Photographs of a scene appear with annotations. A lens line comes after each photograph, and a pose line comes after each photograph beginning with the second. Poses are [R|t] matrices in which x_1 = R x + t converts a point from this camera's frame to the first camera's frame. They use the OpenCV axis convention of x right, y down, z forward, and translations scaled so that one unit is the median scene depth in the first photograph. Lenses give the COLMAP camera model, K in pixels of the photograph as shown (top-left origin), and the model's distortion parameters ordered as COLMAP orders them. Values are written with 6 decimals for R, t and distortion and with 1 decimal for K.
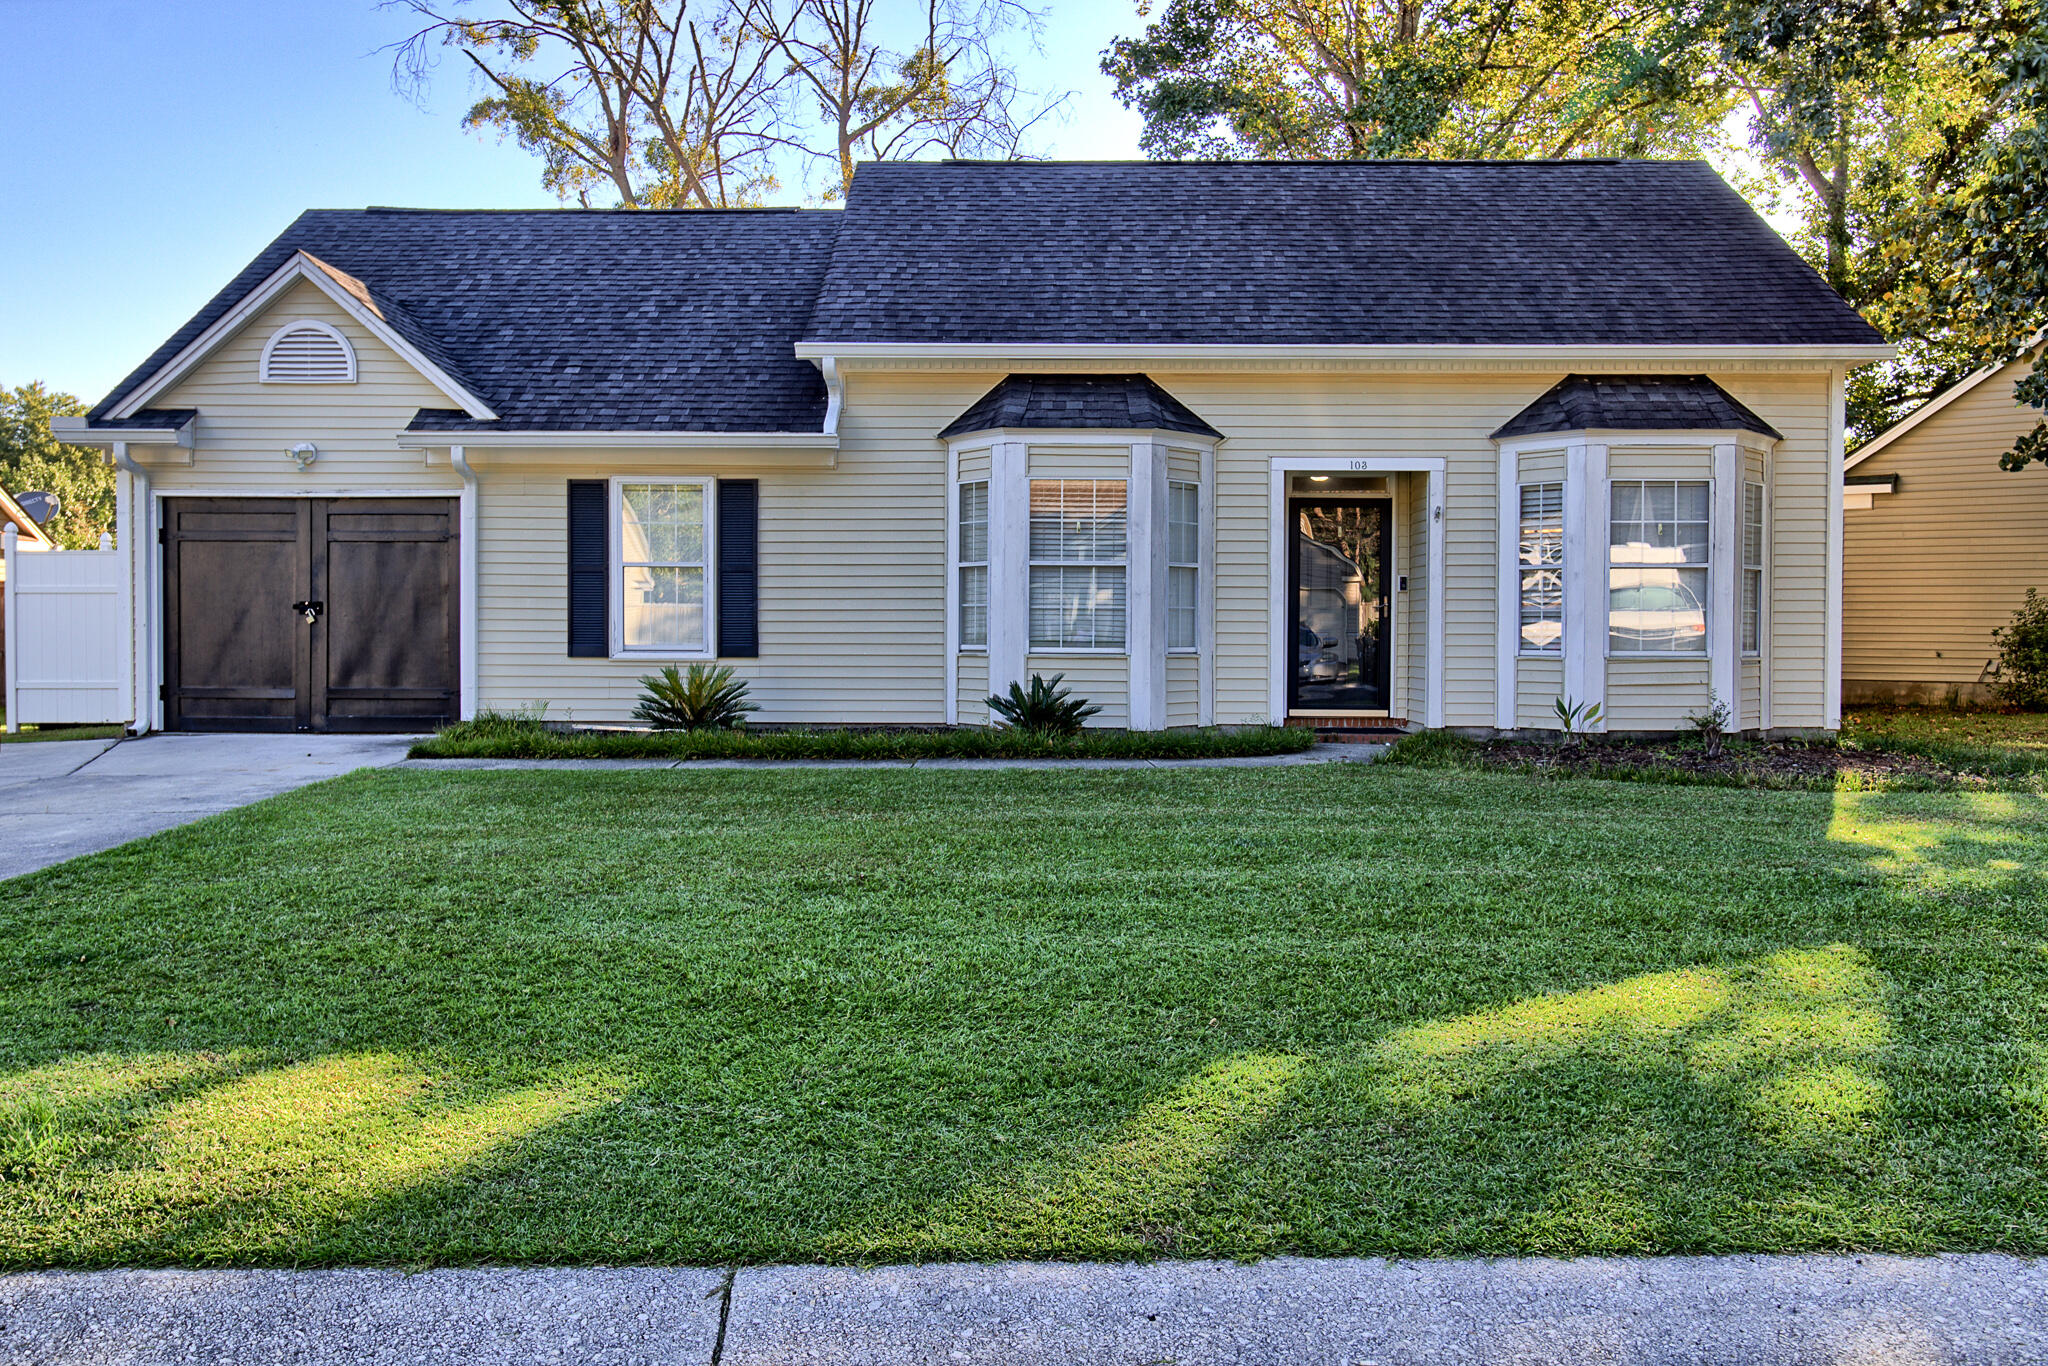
lens RADIAL K [[1675.9, 0, 1024.9], [0, 1675.9, 643.0], [0, 0, 1]] dist [0.000765, -0.006866]
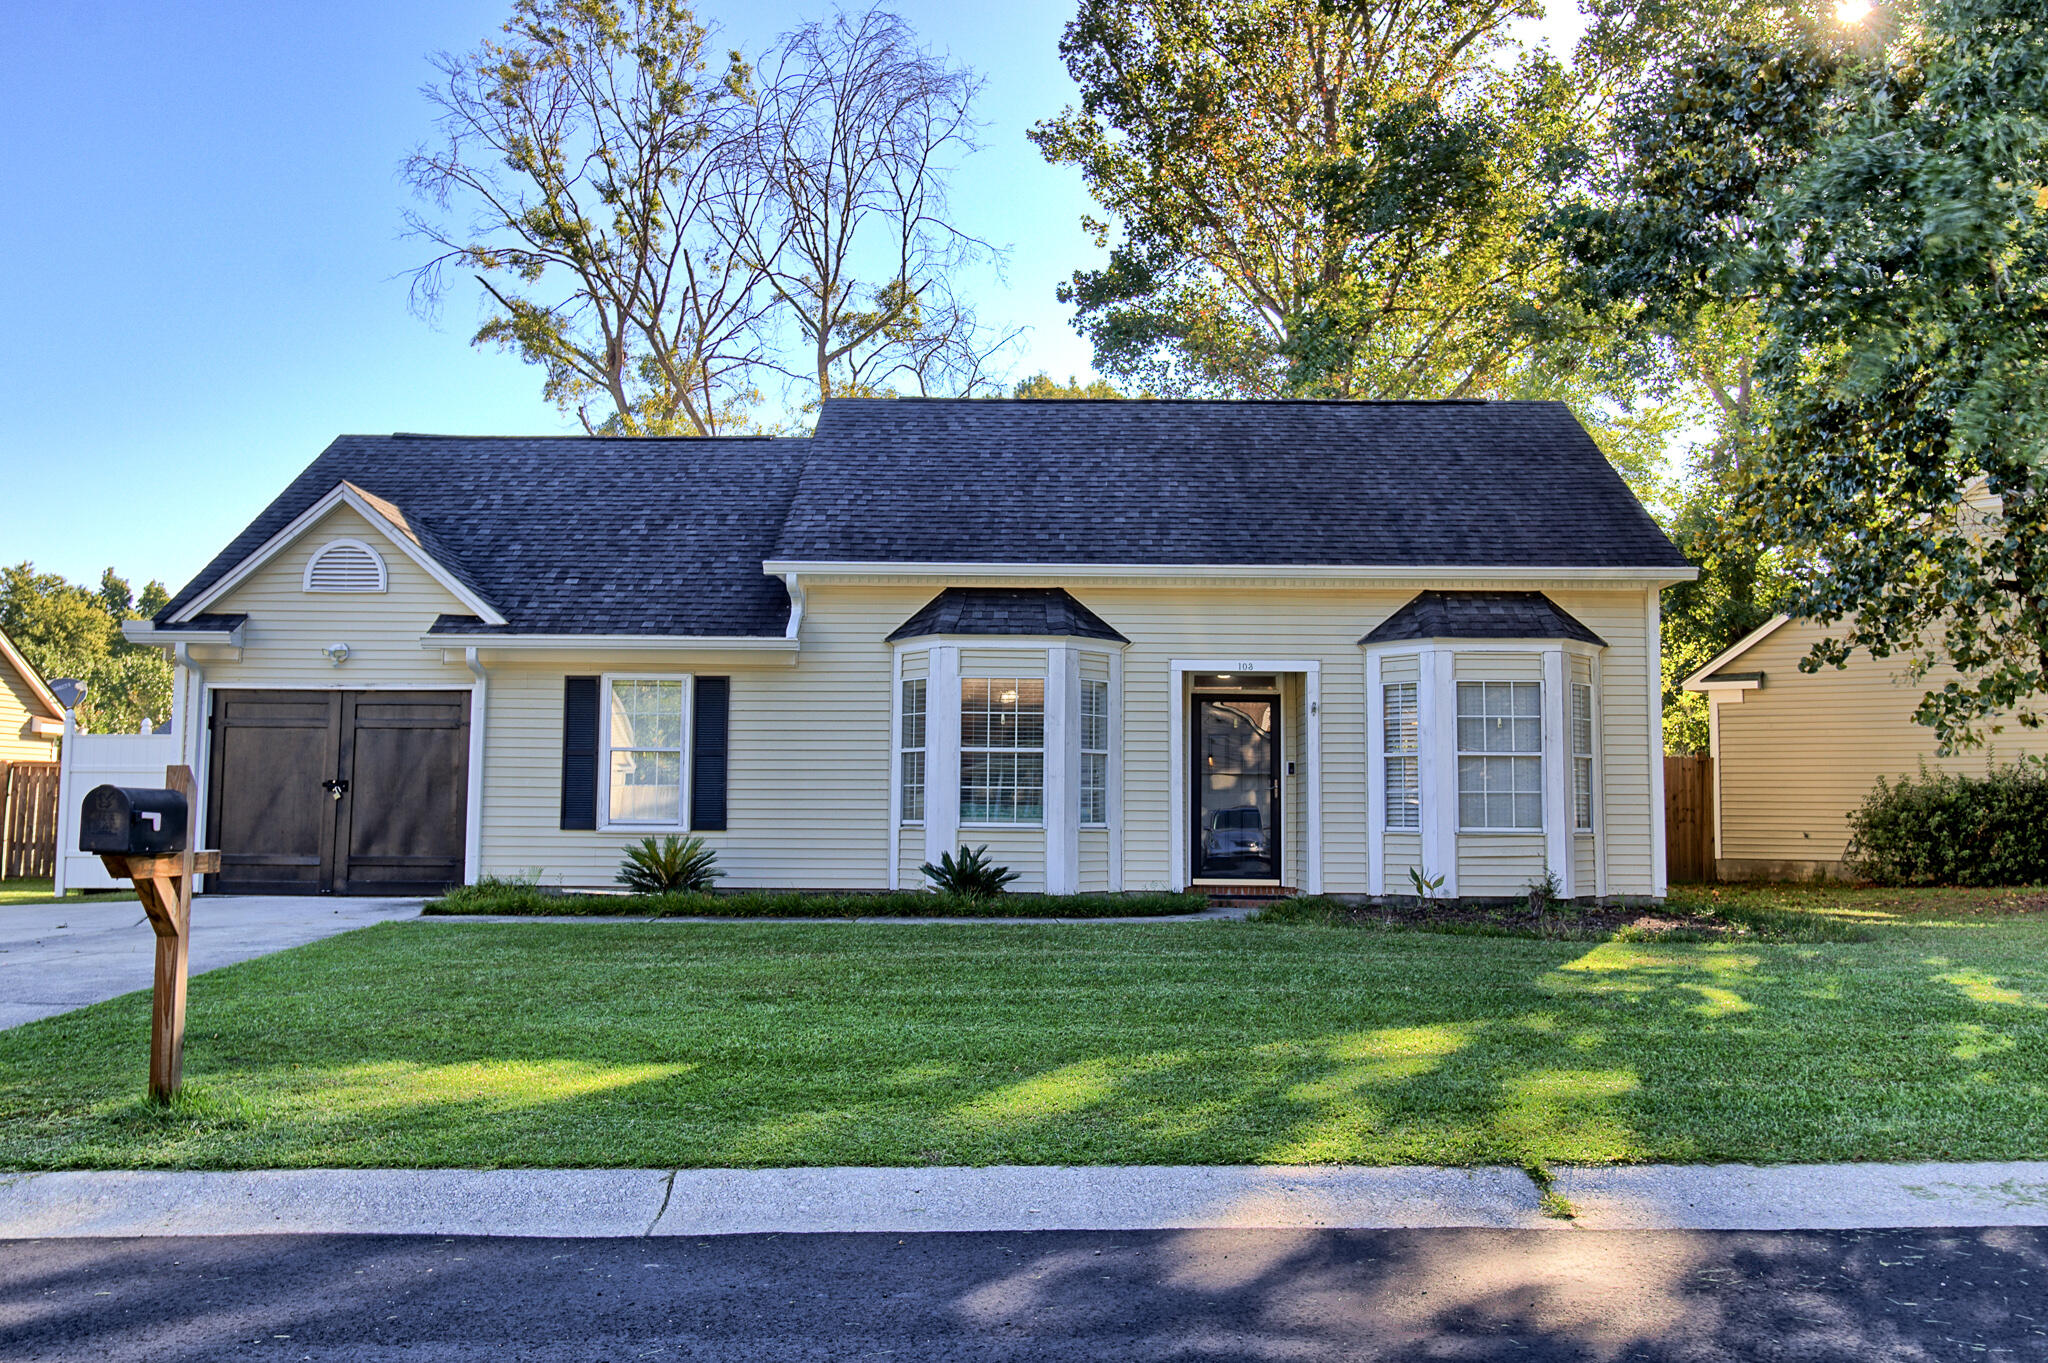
lens RADIAL K [[1675.9, 0, 1024.9], [0, 1675.9, 641.5], [0, 0, 1]] dist [0.000765, -0.006866]
pose [[0.999942, 0.004734, 0.009679, 0.034178], [-0.003634, 0.993859, -0.110595, 0.006102], [-0.010143, 0.110554, 0.993818, -0.159535]]
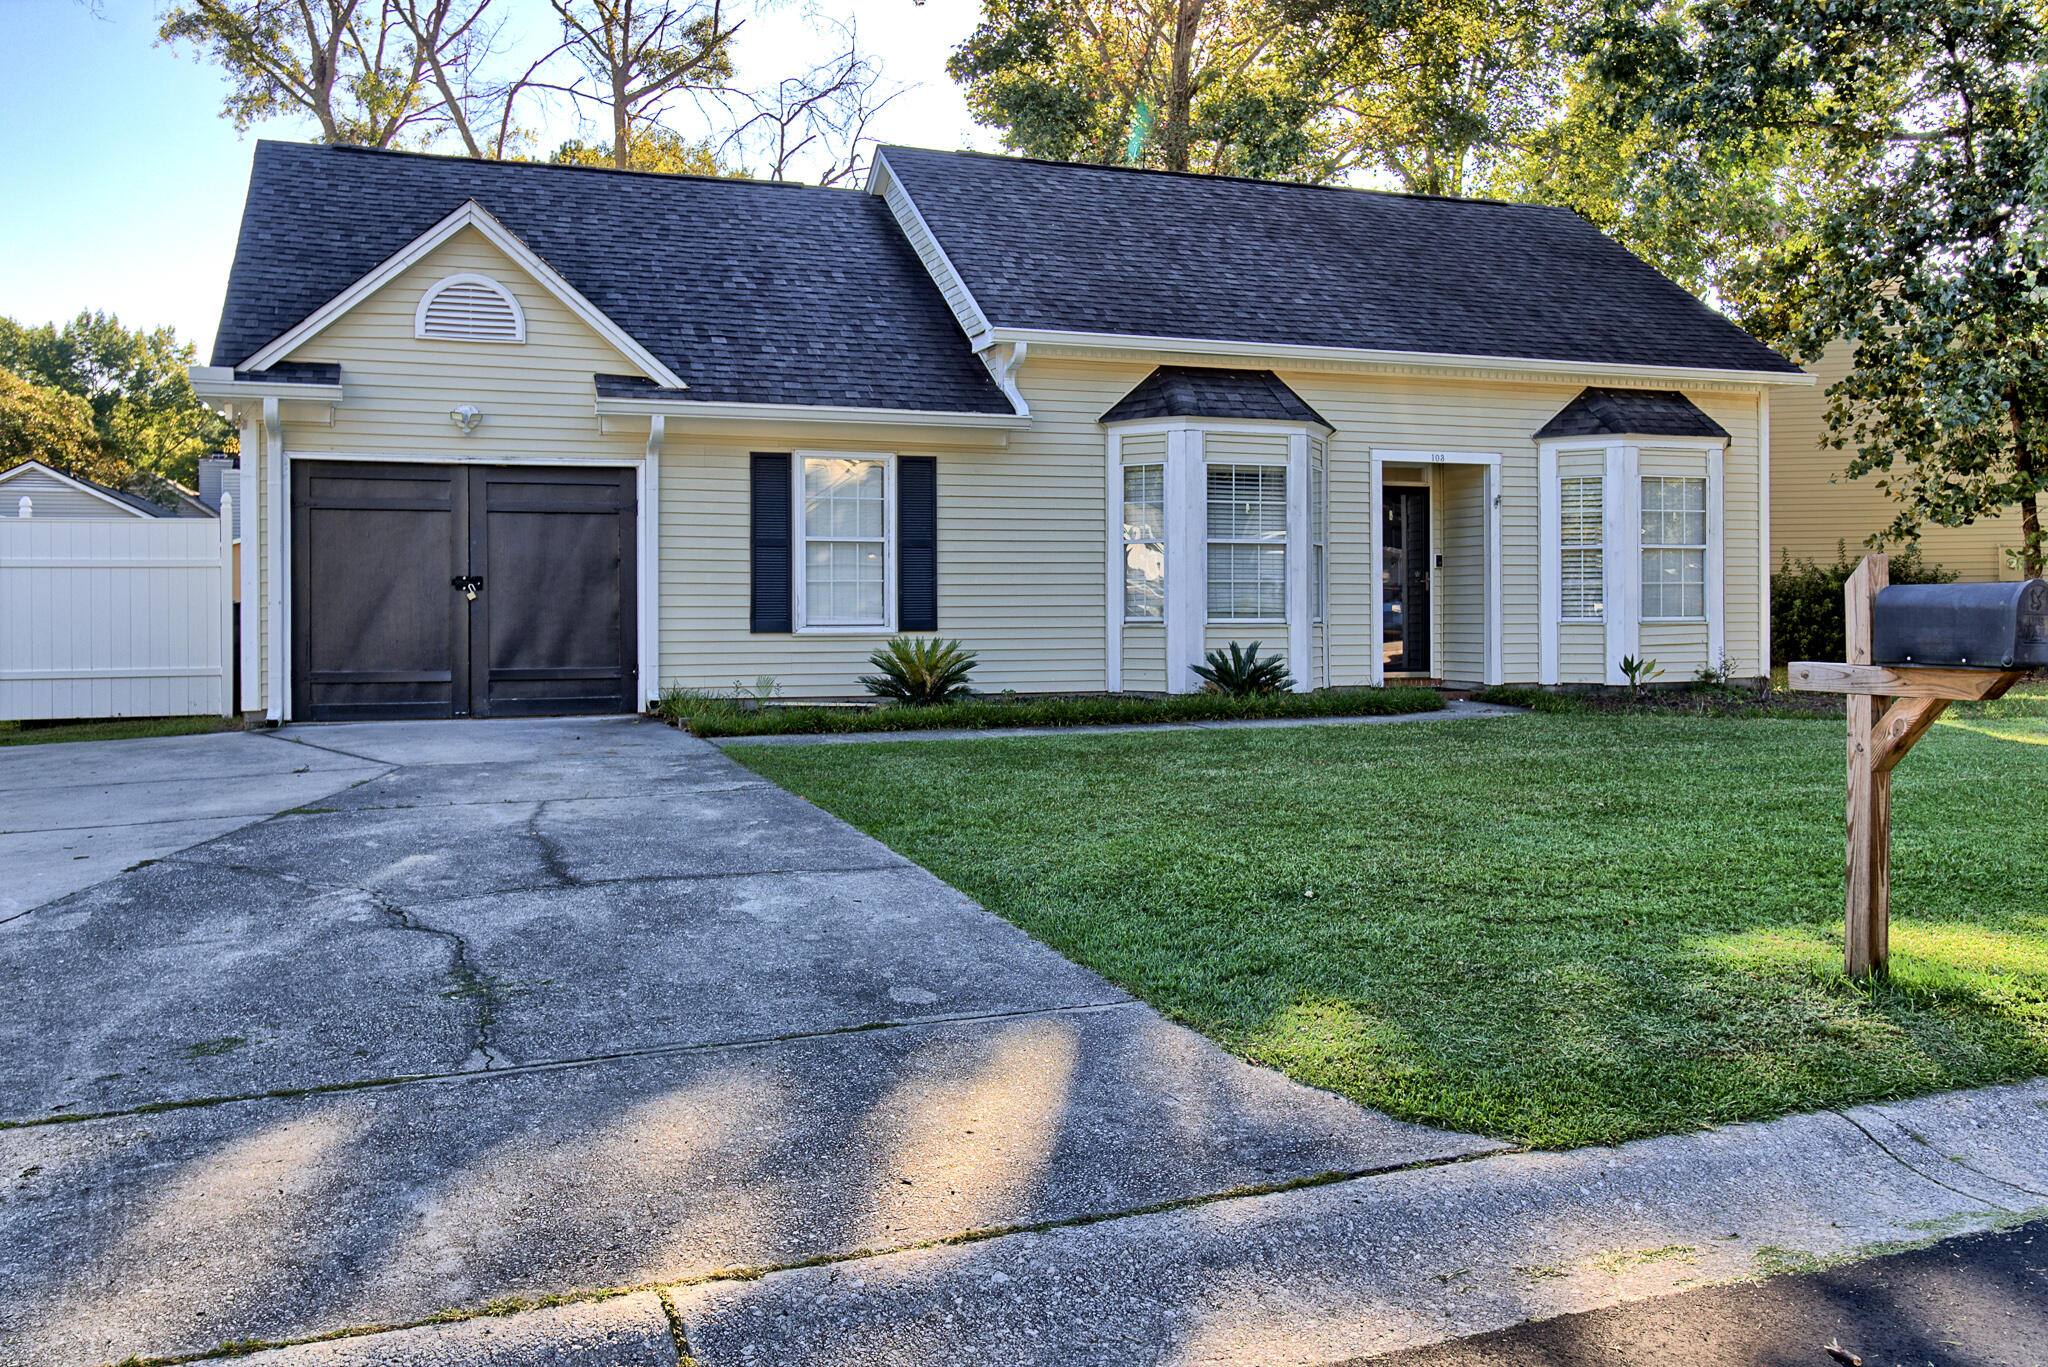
lens RADIAL K [[1678.3, 0, 1072.8], [0, 1678.3, 586.7], [0, 0, 1]] dist [-0.001287, -0.000114]
pose [[0.933557, -0.002251, 0.358422, -0.449641], [0.009462, 0.999787, -0.018365, 0.001194], [-0.358304, 0.020536, 0.933379, 0.015062]]
